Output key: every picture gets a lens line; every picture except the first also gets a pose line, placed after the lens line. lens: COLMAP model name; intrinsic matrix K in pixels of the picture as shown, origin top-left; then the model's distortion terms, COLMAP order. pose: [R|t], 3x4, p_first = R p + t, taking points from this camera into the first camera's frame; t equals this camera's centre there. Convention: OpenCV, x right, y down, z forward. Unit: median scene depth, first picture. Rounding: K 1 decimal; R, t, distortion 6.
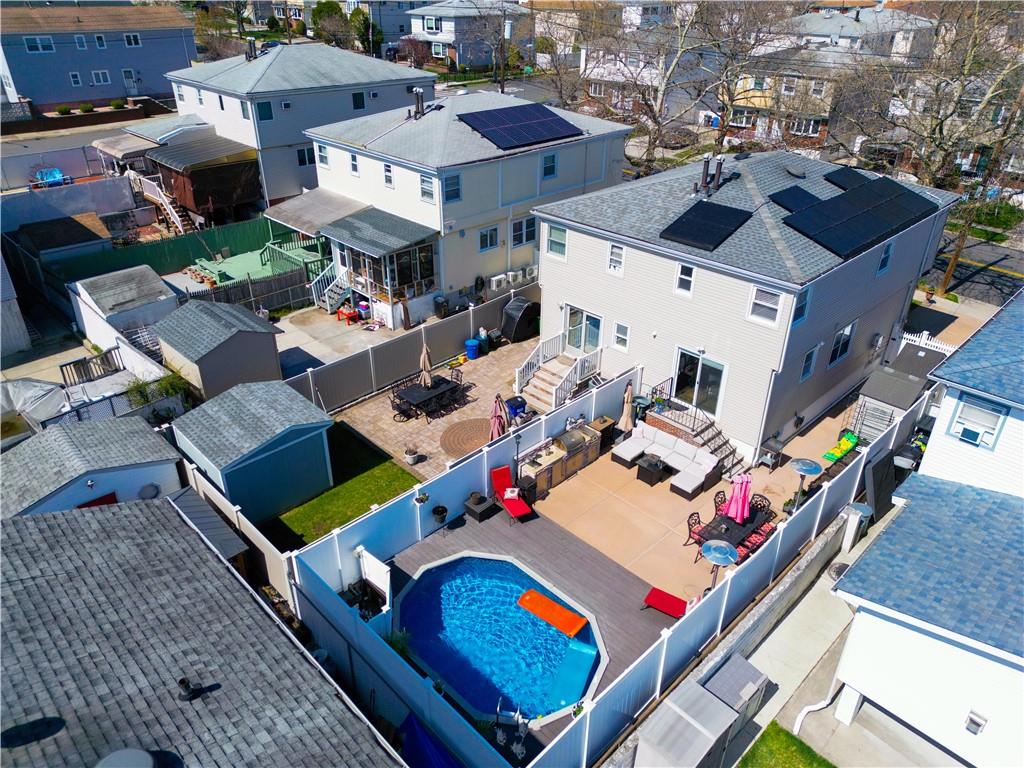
lens RADIAL K [[708.9, 0, 512.0], [0, 708.9, 384.0], [0, 0, 1]] dist [0.083359, -0.085892]
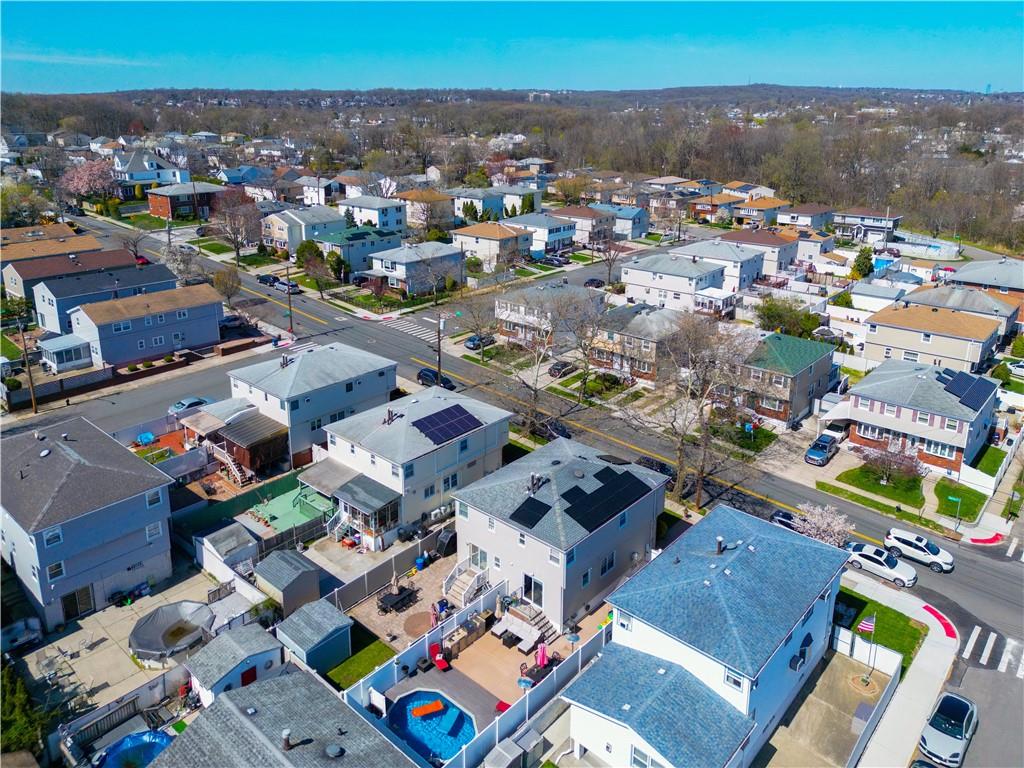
lens RADIAL K [[734.8, 0, 493.4], [0, 734.8, 308.8], [0, 0, 1]] dist [0.073620, -0.063101]
pose [[0.998607, -0.020607, 0.048572, 0.060669], [0.032083, 0.967992, -0.248921, -0.240873], [-0.041888, 0.250133, 0.967305, -1.159582]]
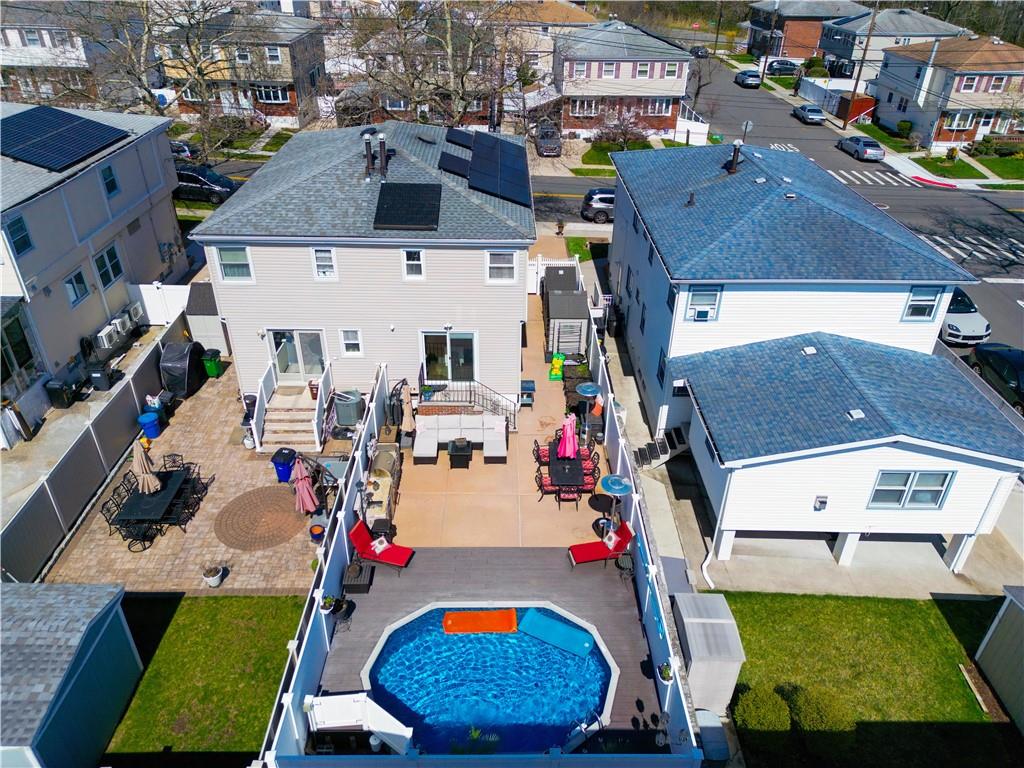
lens RADIAL K [[708.9, 0, 512.0], [0, 708.9, 384.0], [0, 0, 1]] dist [0.083359, -0.085892]
pose [[0.691958, -0.377229, 0.615543, -0.299518], [0.349756, 0.921050, 0.171280, -0.104690], [-0.631558, 0.096771, 0.769266, 0.160604]]
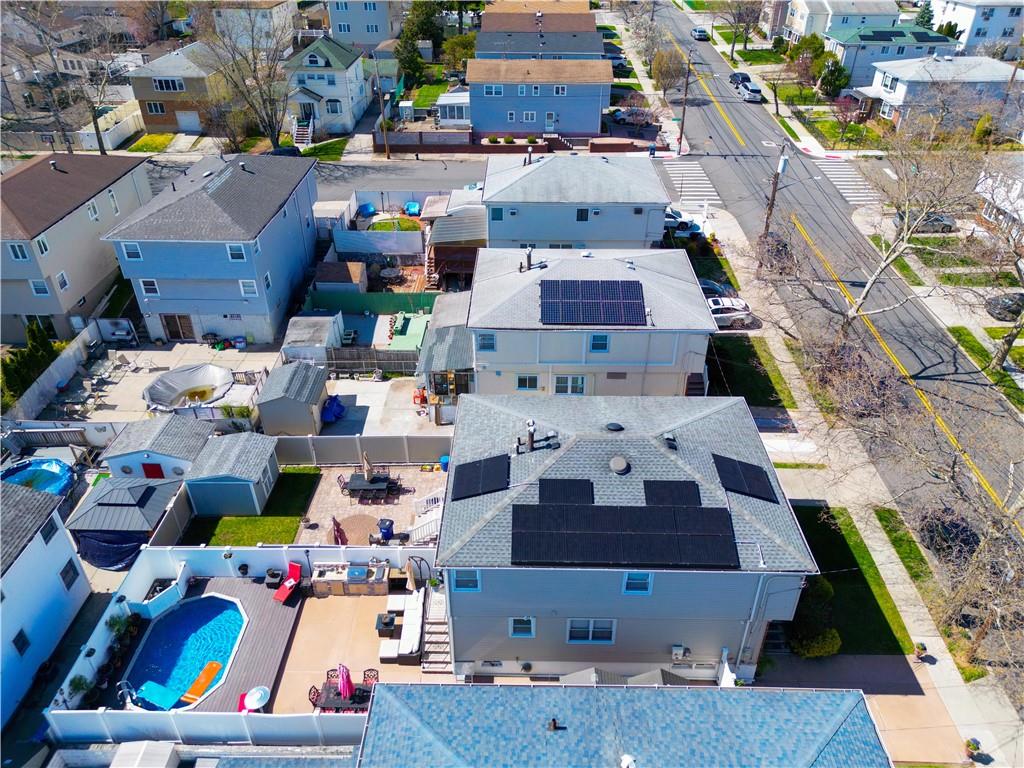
lens RADIAL K [[727.1, 0, 525.9], [0, 727.1, 359.5], [0, 0, 1]] dist [0.078373, -0.075446]
pose [[0.707155, 0.374807, -0.599542, 0.909226], [-0.351476, 0.922094, 0.161888, -0.580402], [0.613511, 0.096245, 0.783799, 0.046037]]
